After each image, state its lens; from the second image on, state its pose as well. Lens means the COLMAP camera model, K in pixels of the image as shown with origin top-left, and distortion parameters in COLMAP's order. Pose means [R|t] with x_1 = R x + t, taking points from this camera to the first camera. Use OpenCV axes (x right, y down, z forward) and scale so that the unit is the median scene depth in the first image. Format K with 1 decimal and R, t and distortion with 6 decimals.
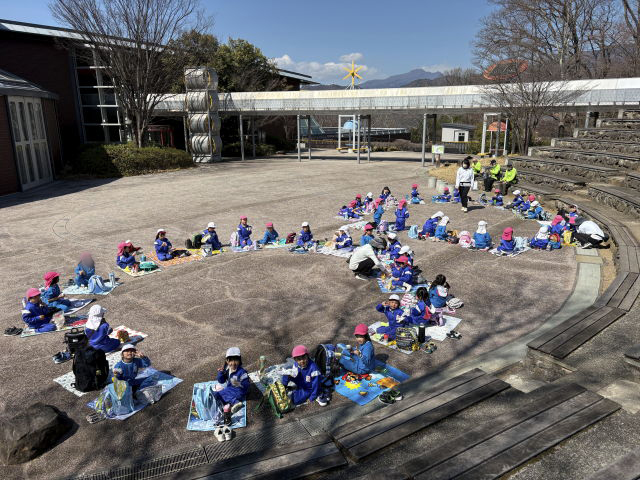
lens RADIAL K [[488.7, 0, 320.0], [0, 488.7, 240.0], [0, 0, 1]] dist [0.091381, -0.127093]
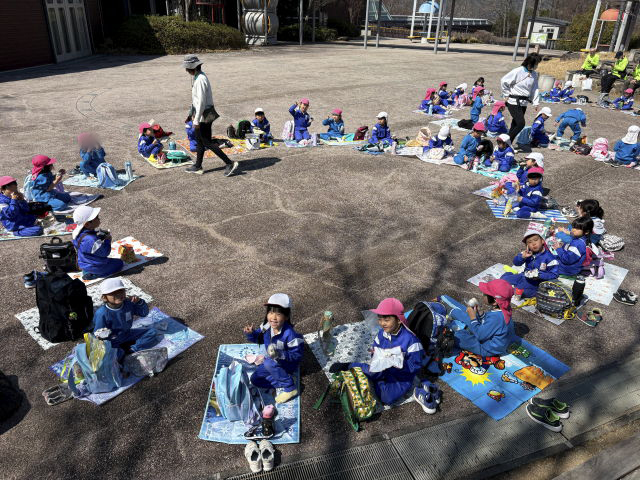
lens RADIAL K [[488.7, 0, 320.0], [0, 488.7, 240.0], [0, 0, 1]] dist [0.091381, -0.127093]
pose [[0.992421, 0.084456, -0.089258, -0.051639], [-0.065687, 0.978499, 0.195510, 0.016521], [0.103851, -0.188166, 0.976631, 0.264302]]
